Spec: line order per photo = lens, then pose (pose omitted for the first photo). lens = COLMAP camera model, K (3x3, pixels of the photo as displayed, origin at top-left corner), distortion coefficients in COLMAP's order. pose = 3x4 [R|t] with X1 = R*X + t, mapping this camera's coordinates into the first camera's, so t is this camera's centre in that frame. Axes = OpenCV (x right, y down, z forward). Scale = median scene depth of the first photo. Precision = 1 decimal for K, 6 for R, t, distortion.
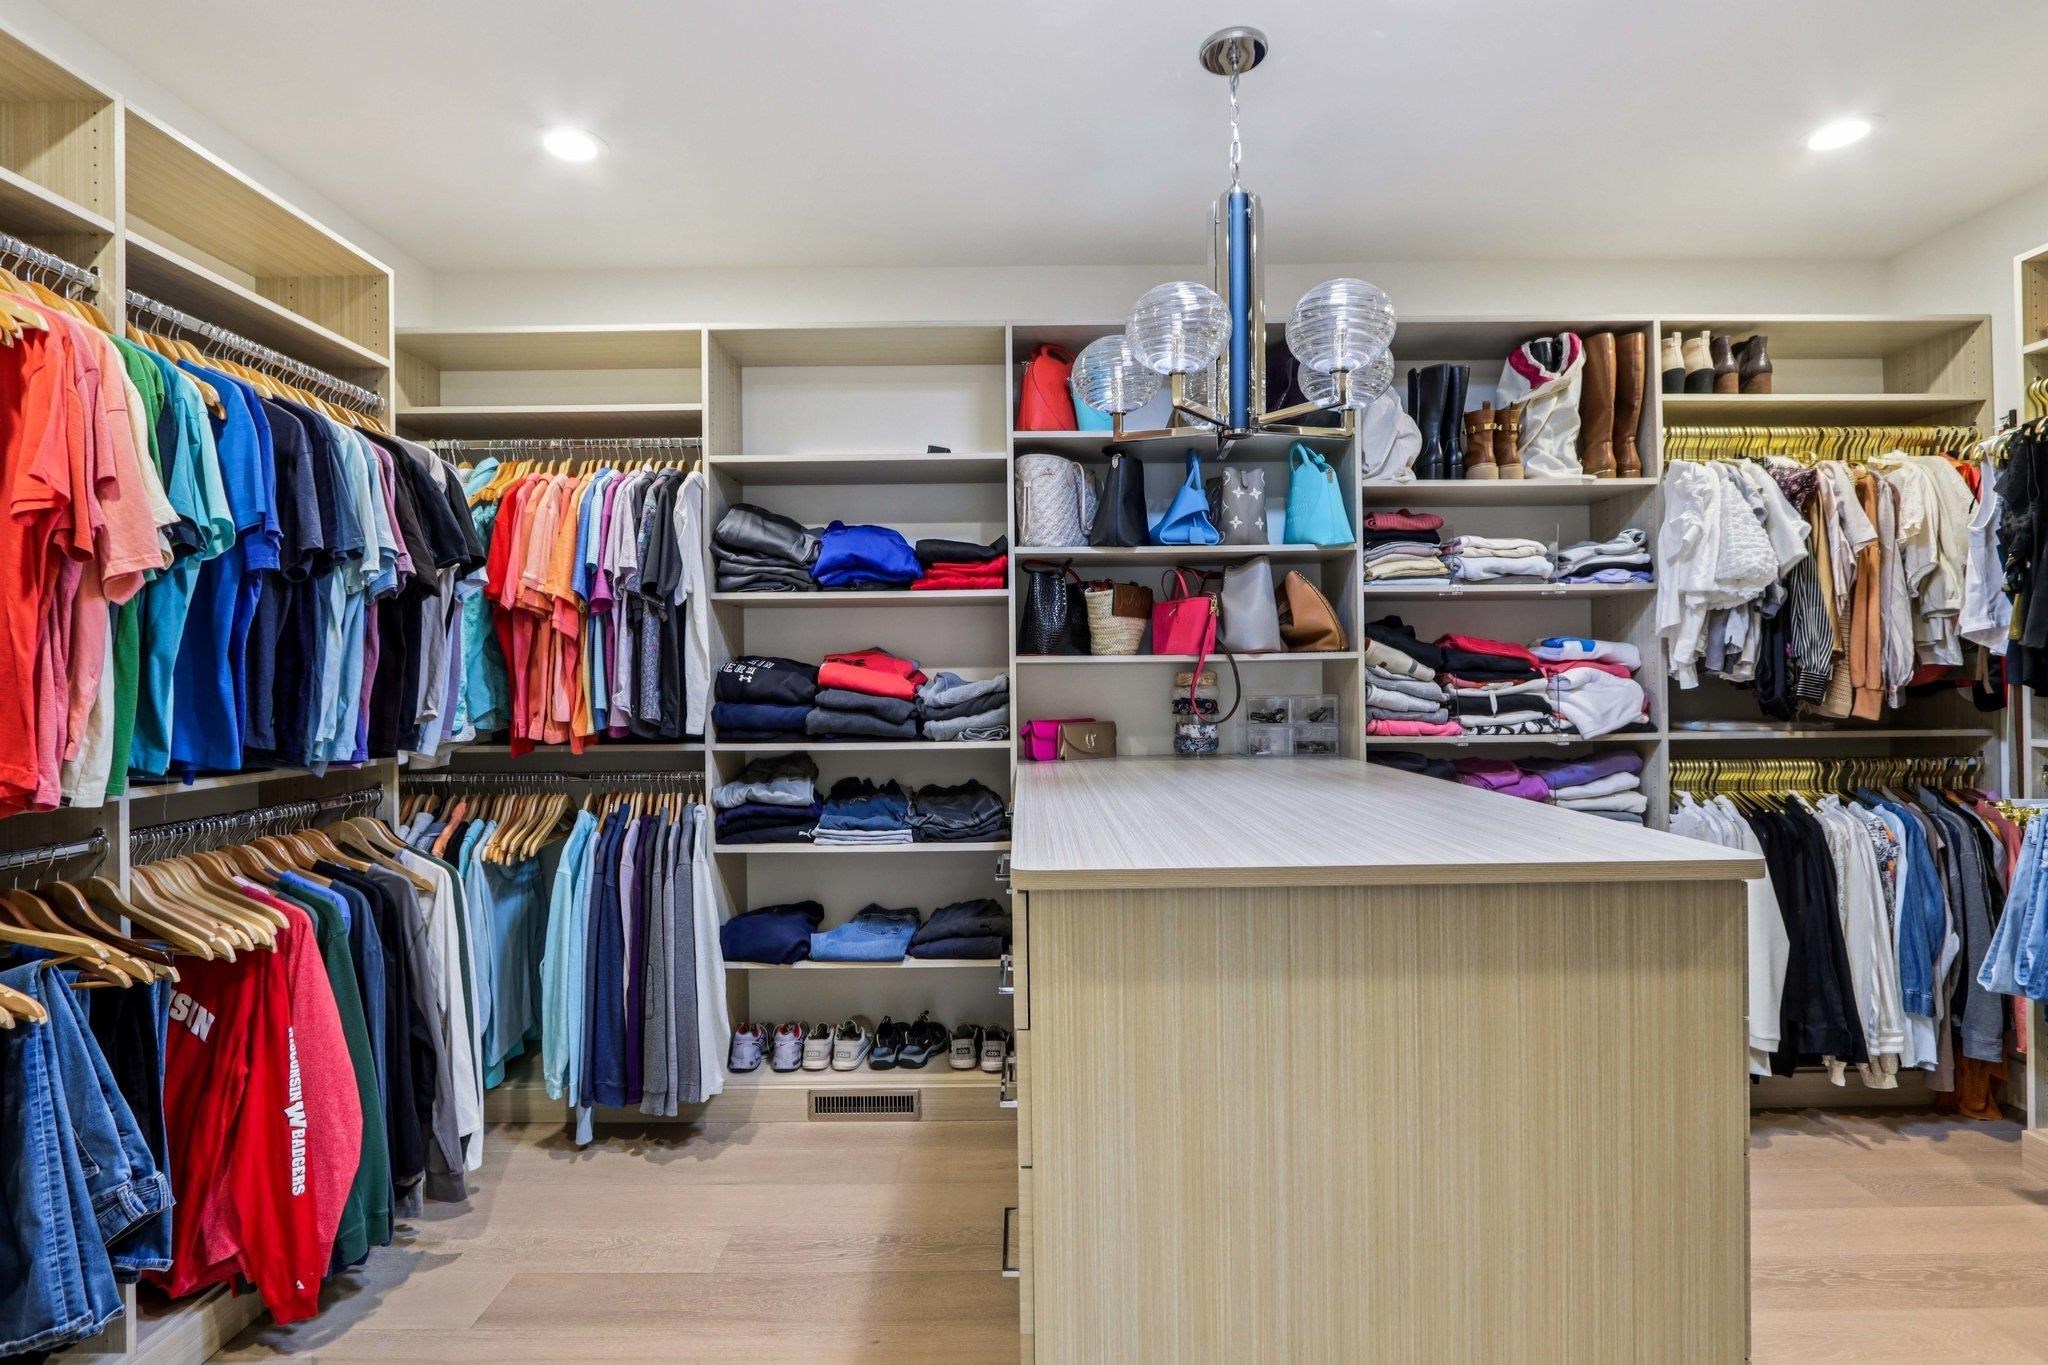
lens RADIAL K [[964.5, 0, 1019.5], [0, 964.5, 672.1], [0, 0, 1]] dist [-0.014840, 0.000194]
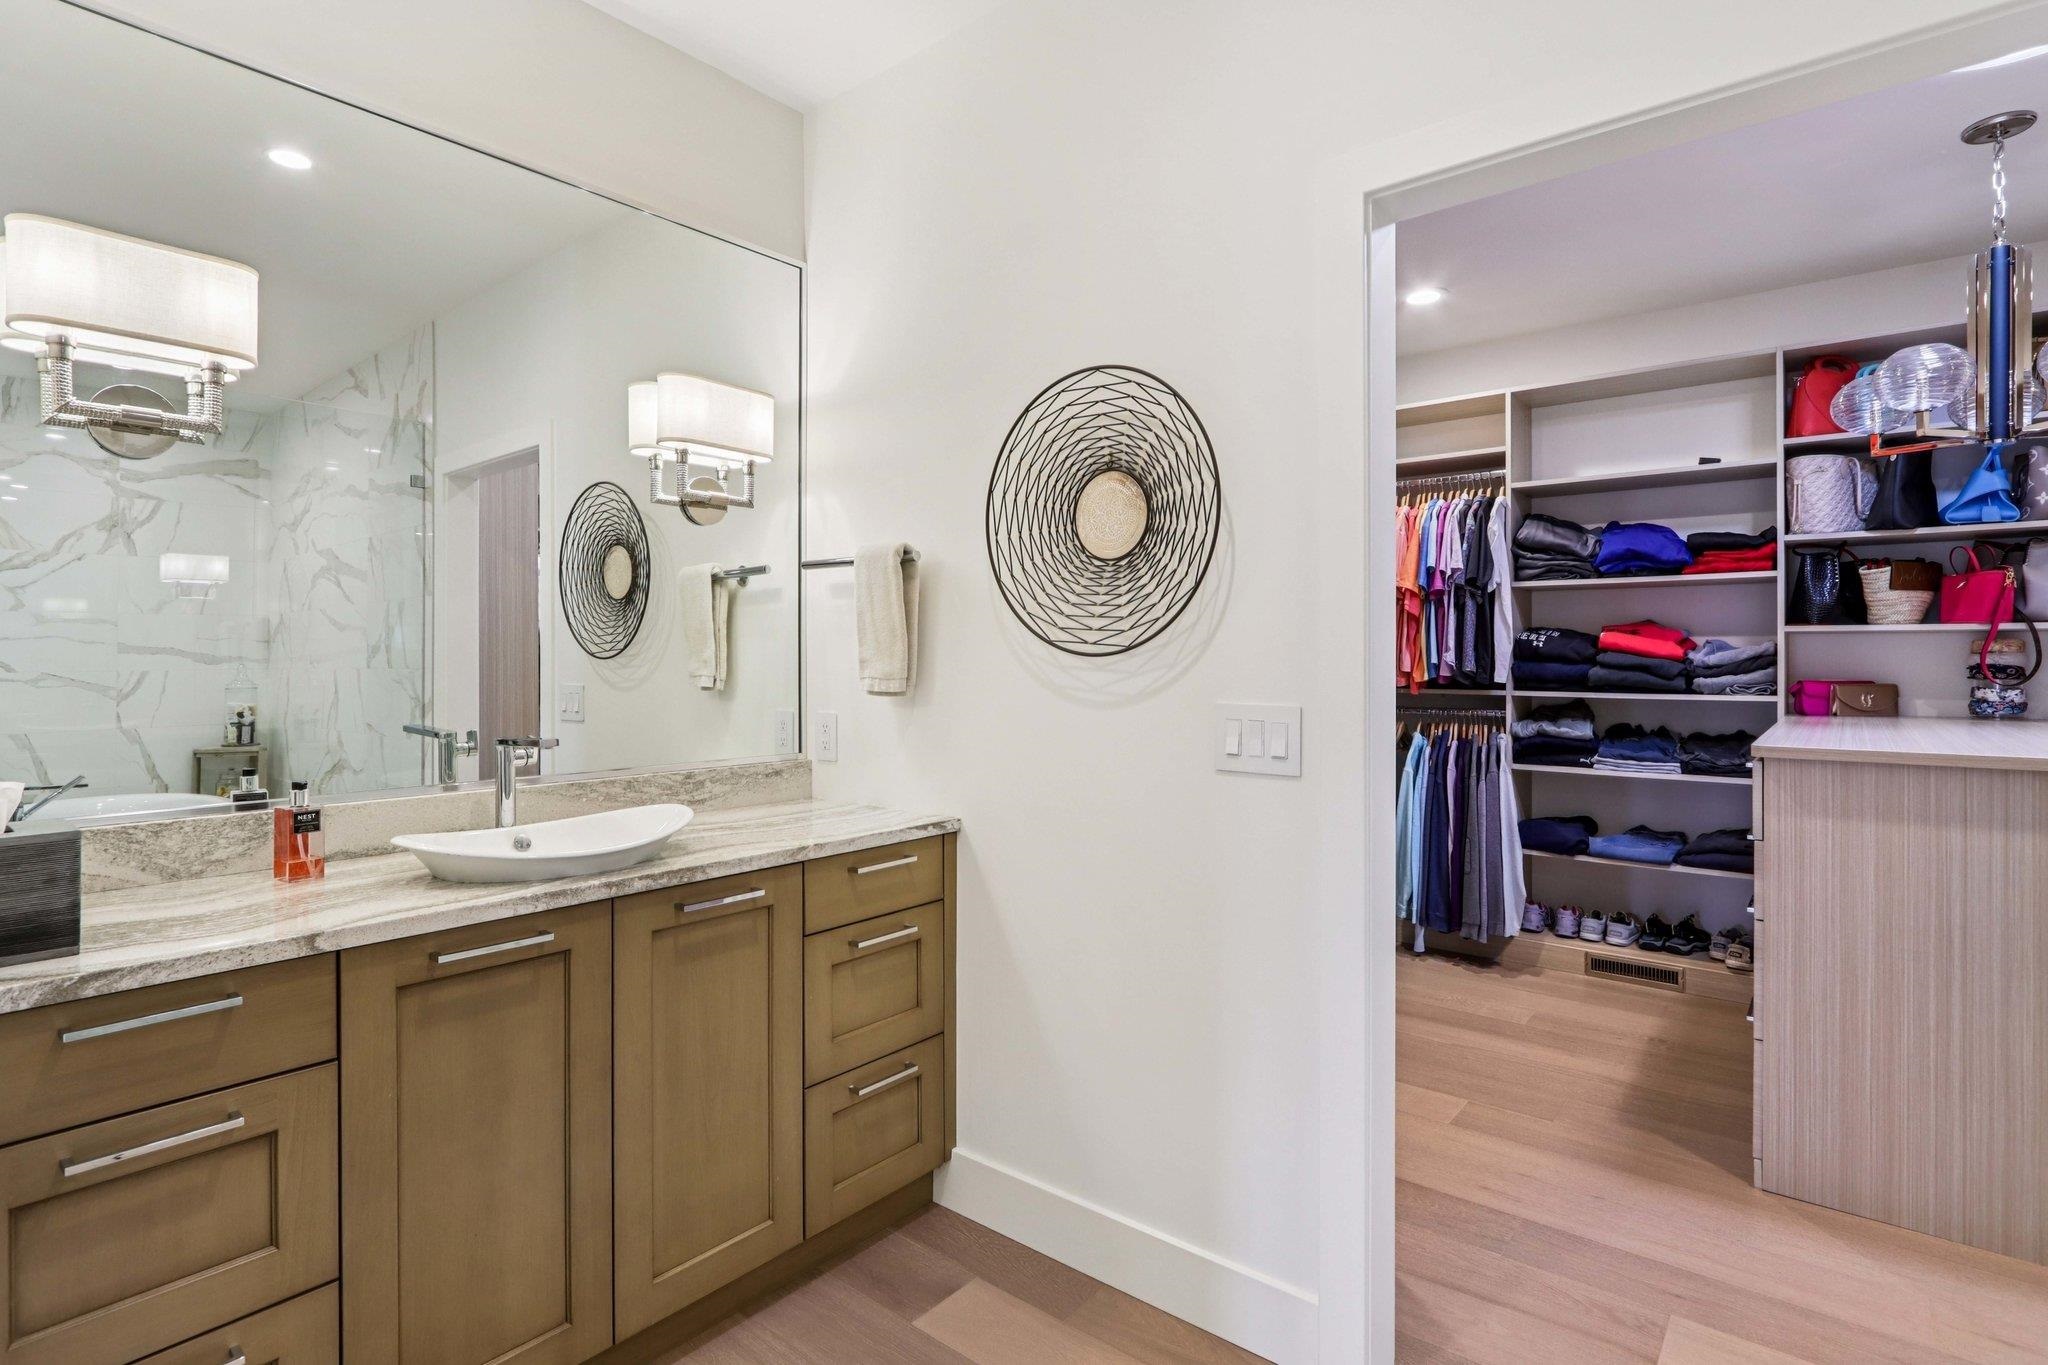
lens RADIAL K [[984.4, 0, 1027.5], [0, 984.4, 657.1], [0, 0, 1]] dist [-0.014608, -0.000073]
pose [[0.767701, 0.011509, -0.640705, 0.051510], [-0.004196, 0.999908, 0.012935, 0.010661], [0.640794, -0.007242, 0.767678, -0.537971]]
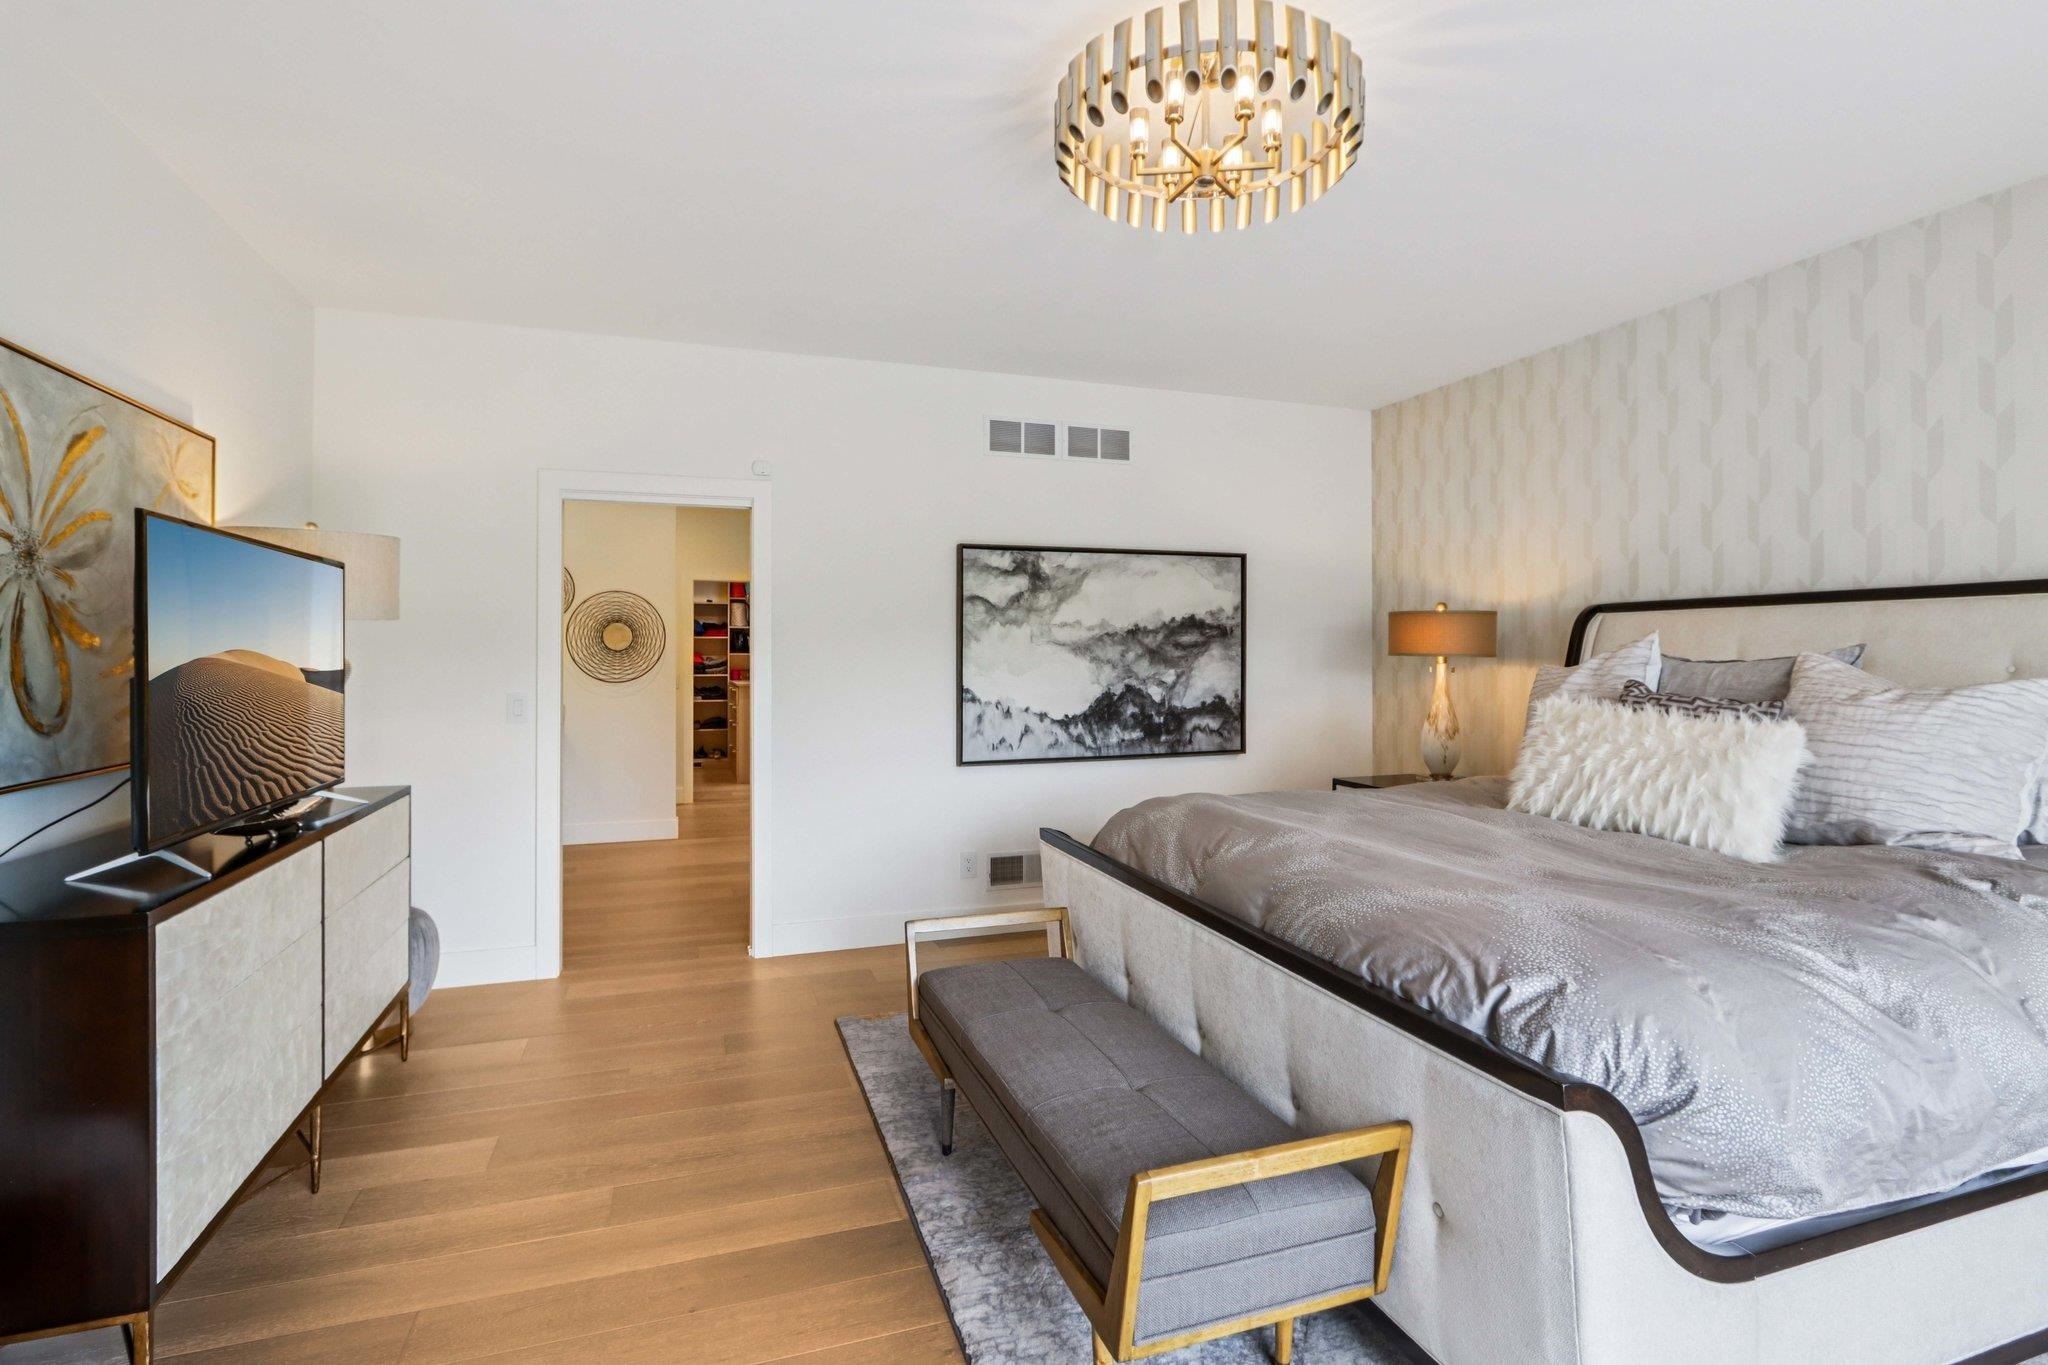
lens RADIAL K [[964.5, 0, 1019.5], [0, 964.5, 672.1], [0, 0, 1]] dist [-0.014840, 0.000194]
pose [[0.942604, 0.011001, 0.333731, -0.200694], [-0.016241, 0.999785, 0.012915, -0.009157], [-0.333517, -0.017594, 0.942580, -3.176435]]
